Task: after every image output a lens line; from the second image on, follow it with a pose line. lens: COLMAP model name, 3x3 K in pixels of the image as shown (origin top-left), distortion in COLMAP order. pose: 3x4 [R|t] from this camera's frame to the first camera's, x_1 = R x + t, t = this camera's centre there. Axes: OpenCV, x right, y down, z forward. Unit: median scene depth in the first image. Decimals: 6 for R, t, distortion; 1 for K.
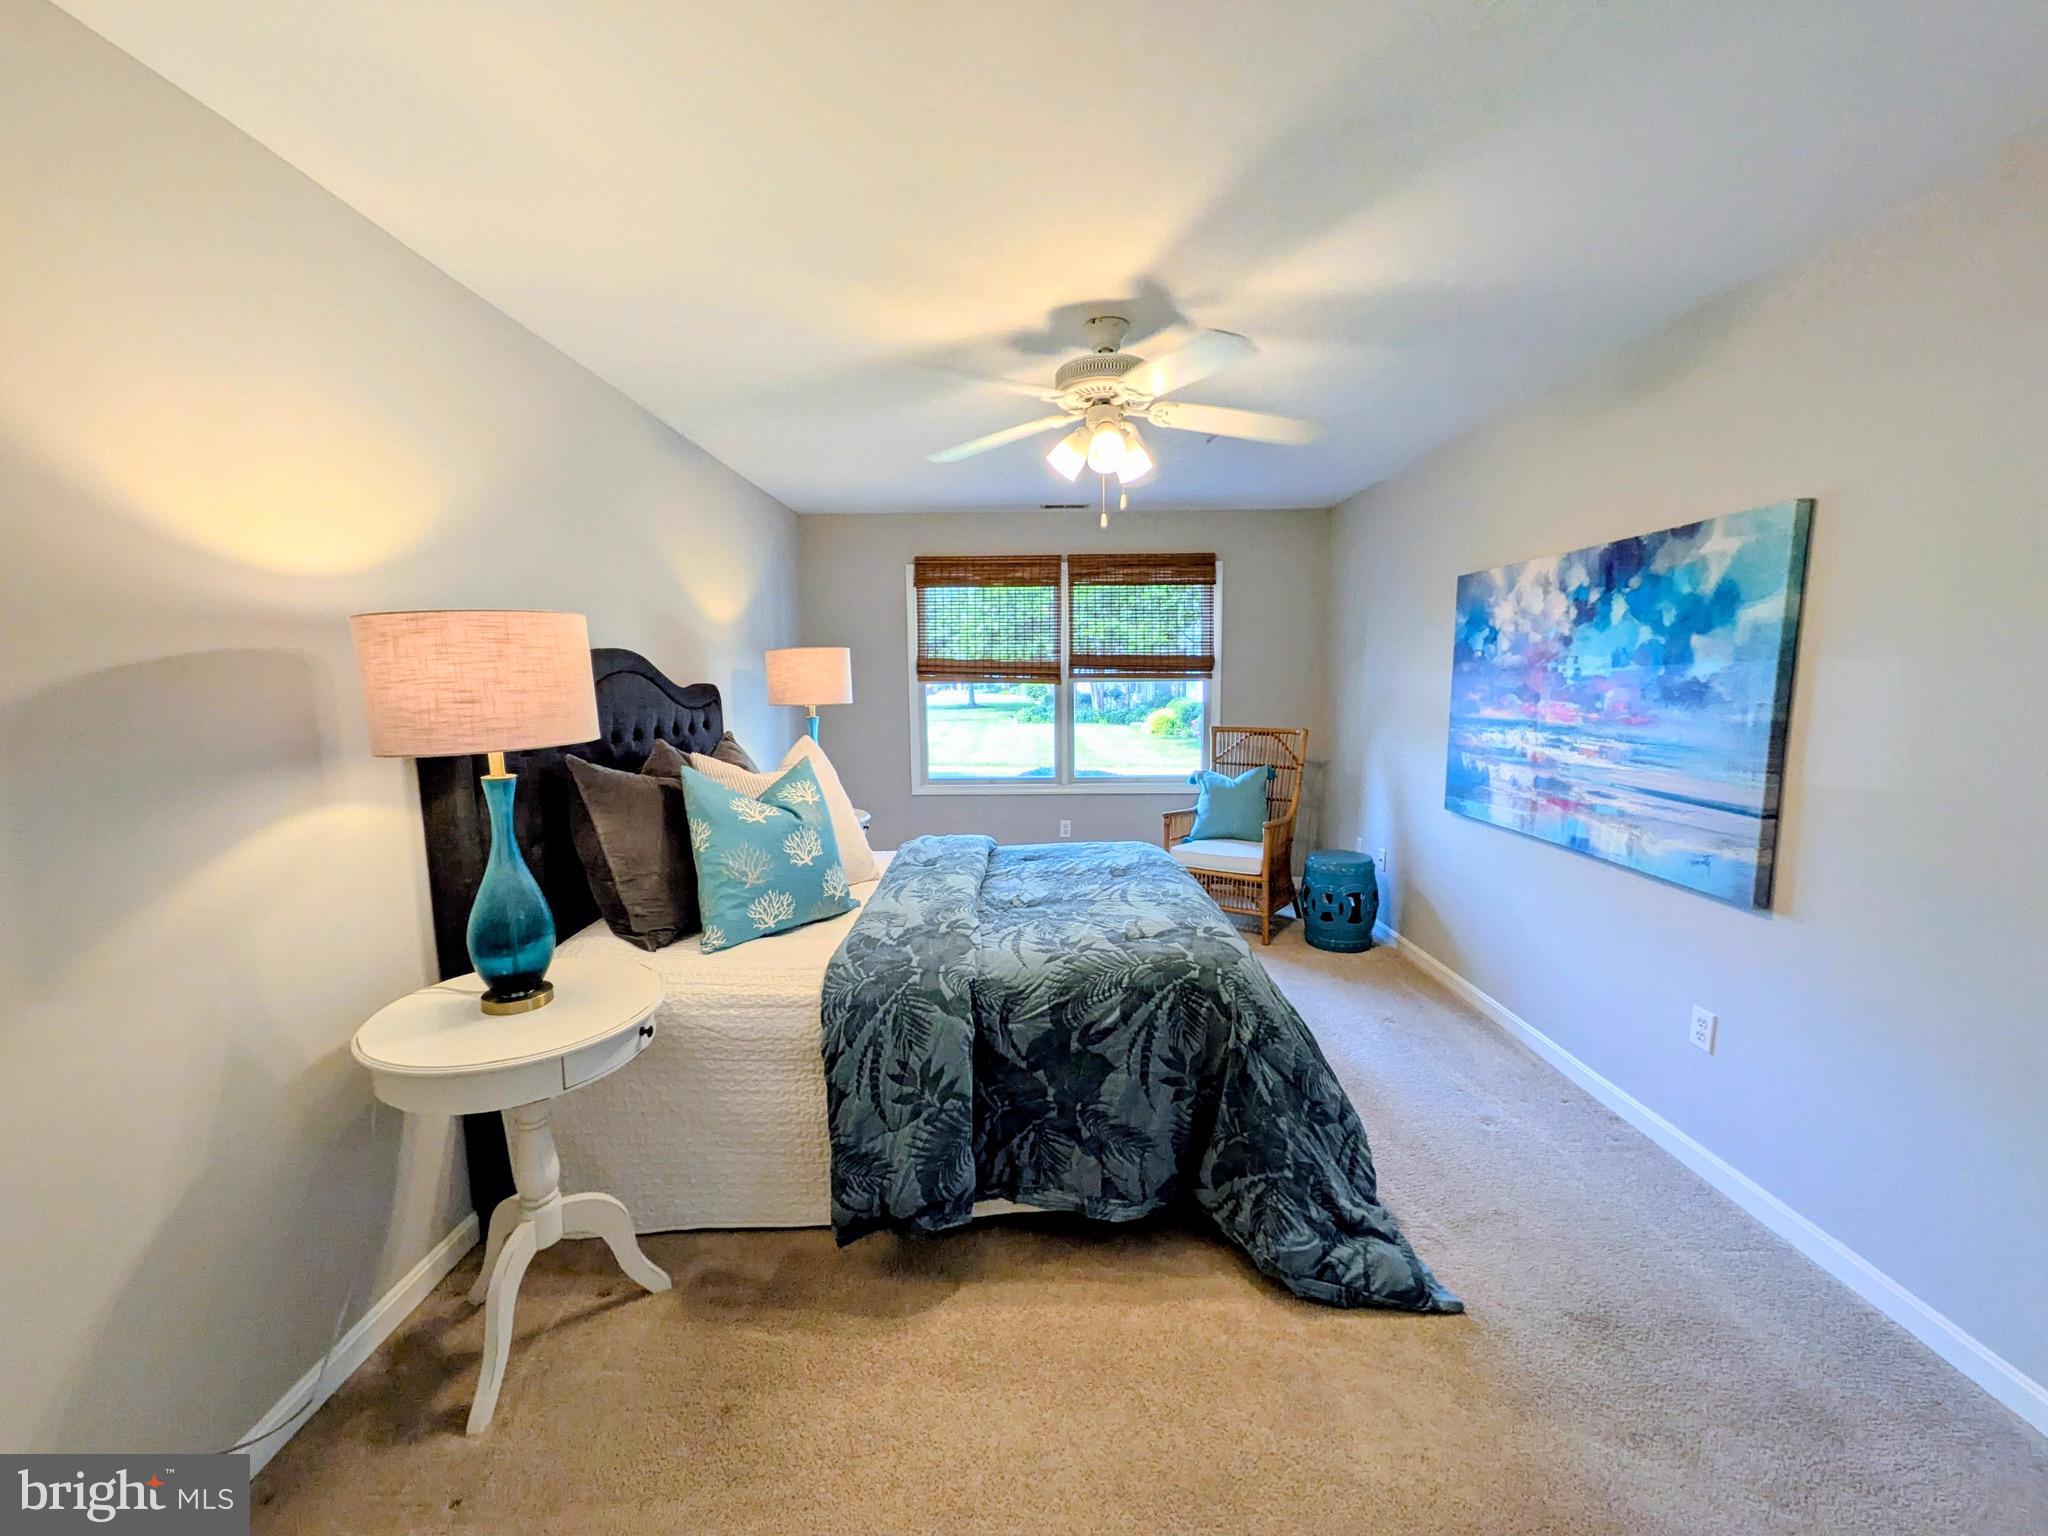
lens RADIAL K [[811.6, 0, 1020.4], [0, 811.6, 772.2], [0, 0, 1]] dist [0.006813, -0.000224]
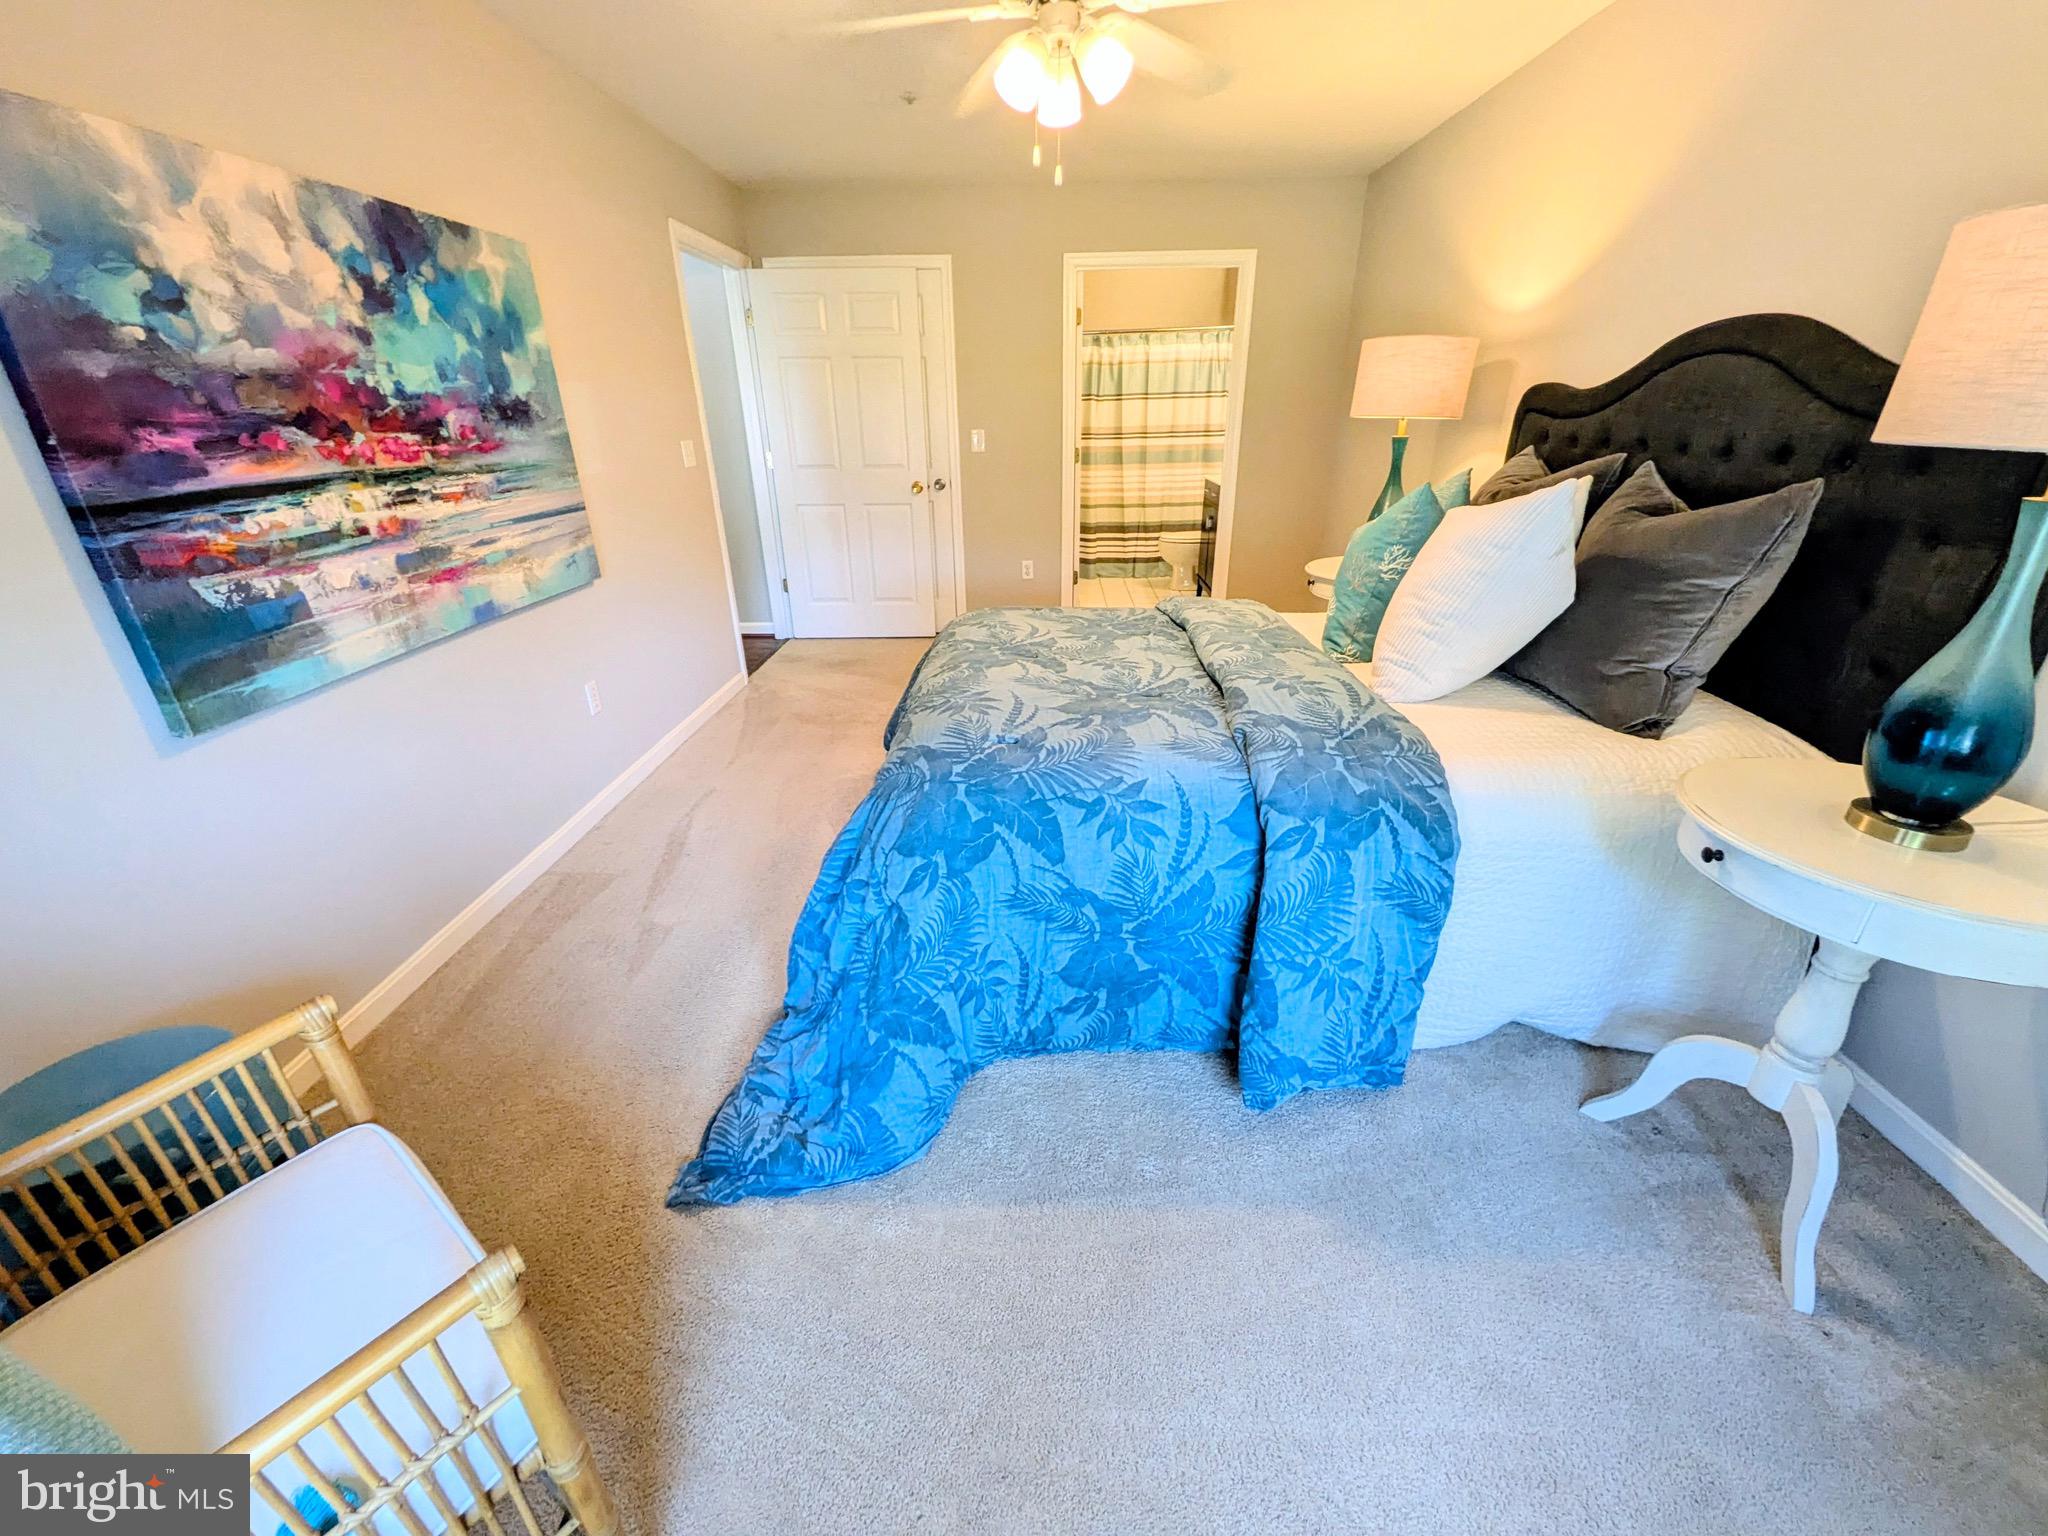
lens RADIAL K [[811.6, 0, 1020.4], [0, 811.6, 772.2], [0, 0, 1]] dist [0.006813, -0.000224]
pose [[-0.999506, 0.007769, 0.030461, 0.105544], [0.022471, 0.854195, 0.519466, -0.191419], [-0.021984, 0.519894, -0.853948, 1.754596]]
